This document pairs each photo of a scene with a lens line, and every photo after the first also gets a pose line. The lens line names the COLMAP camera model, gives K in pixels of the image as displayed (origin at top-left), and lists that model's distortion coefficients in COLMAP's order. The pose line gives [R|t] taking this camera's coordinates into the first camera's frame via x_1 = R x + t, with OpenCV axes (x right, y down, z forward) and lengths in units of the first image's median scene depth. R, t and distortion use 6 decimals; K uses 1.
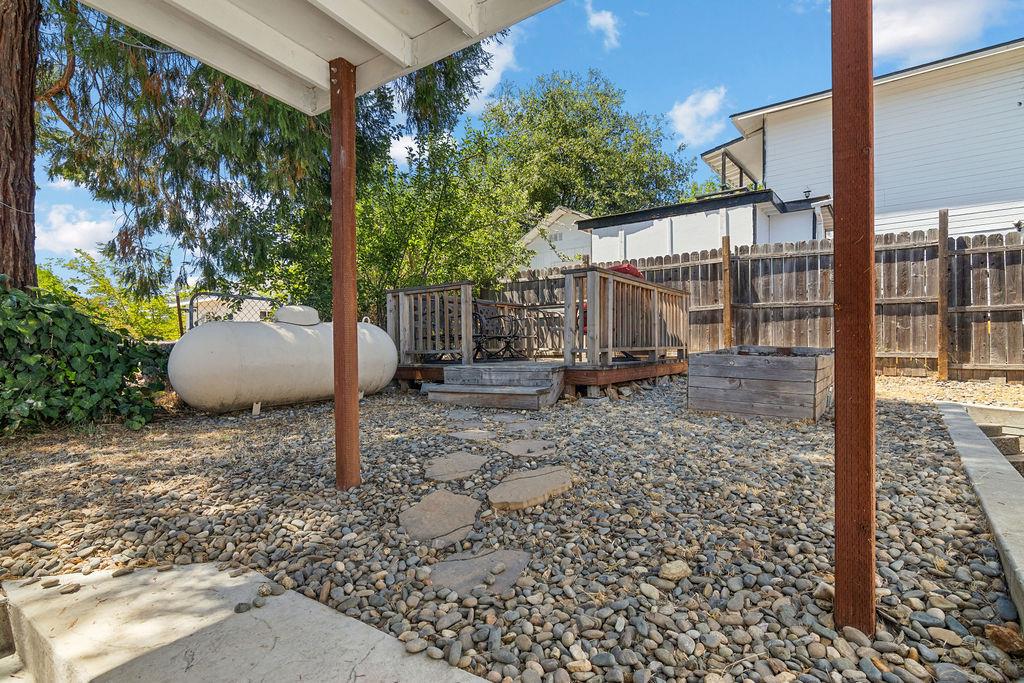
lens RADIAL K [[526.2, 0, 511.4], [0, 526.2, 352.4], [0, 0, 1]] dist [-0.000841, 0.000806]
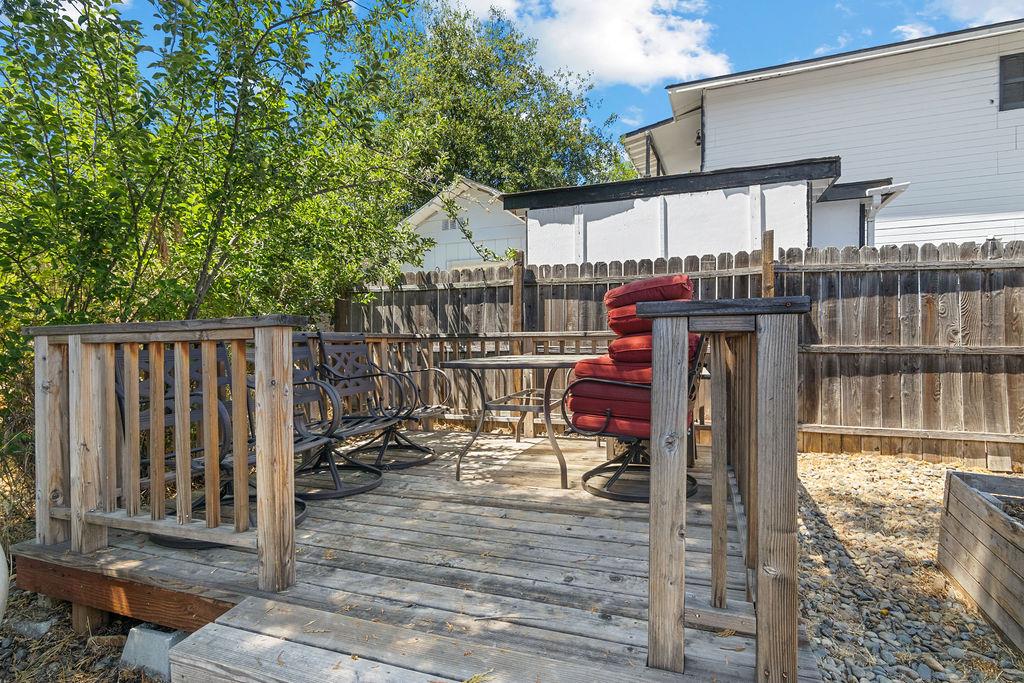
lens RADIAL K [[526.2, 0, 517.6], [0, 526.2, 346.2], [0, 0, 1]] dist [-0.000841, 0.000806]
pose [[0.964604, 0.001088, 0.263701, -0.022479], [0.000407, 0.999984, -0.005612, -0.087743], [-0.263703, 0.005521, 0.964588, 0.503462]]
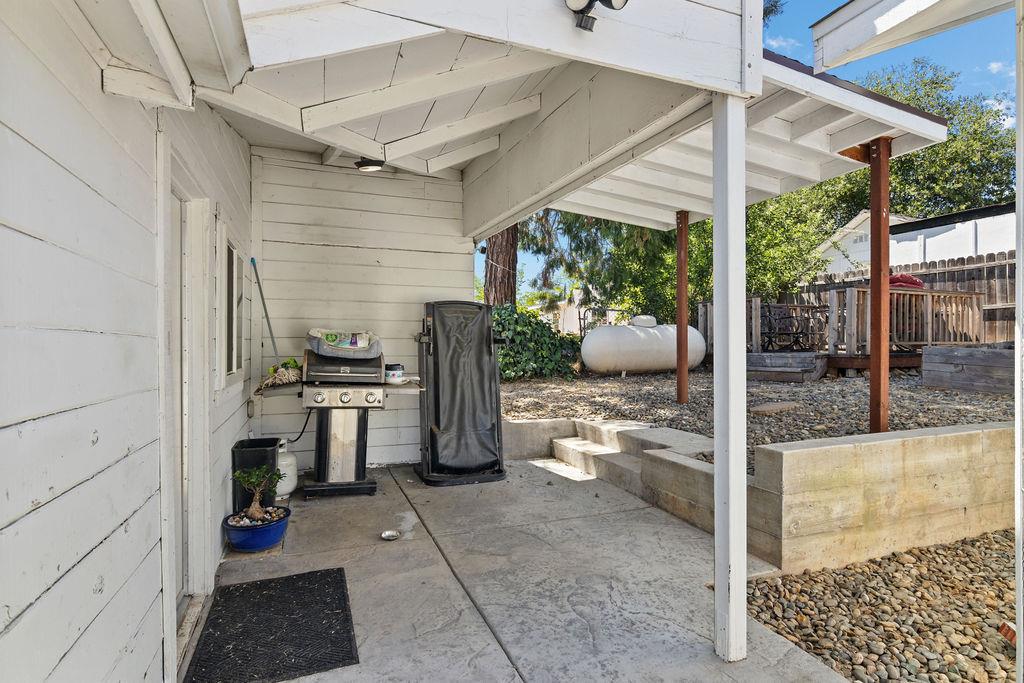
lens RADIAL K [[526.2, 0, 510.1], [0, 526.2, 344.9], [0, 0, 1]] dist [-0.000841, 0.000806]
pose [[0.843515, 0.011301, -0.536987, 0.091561], [-0.011991, 0.999926, 0.002207, 0.004592], [0.536972, 0.004577, 0.843588, -0.438092]]
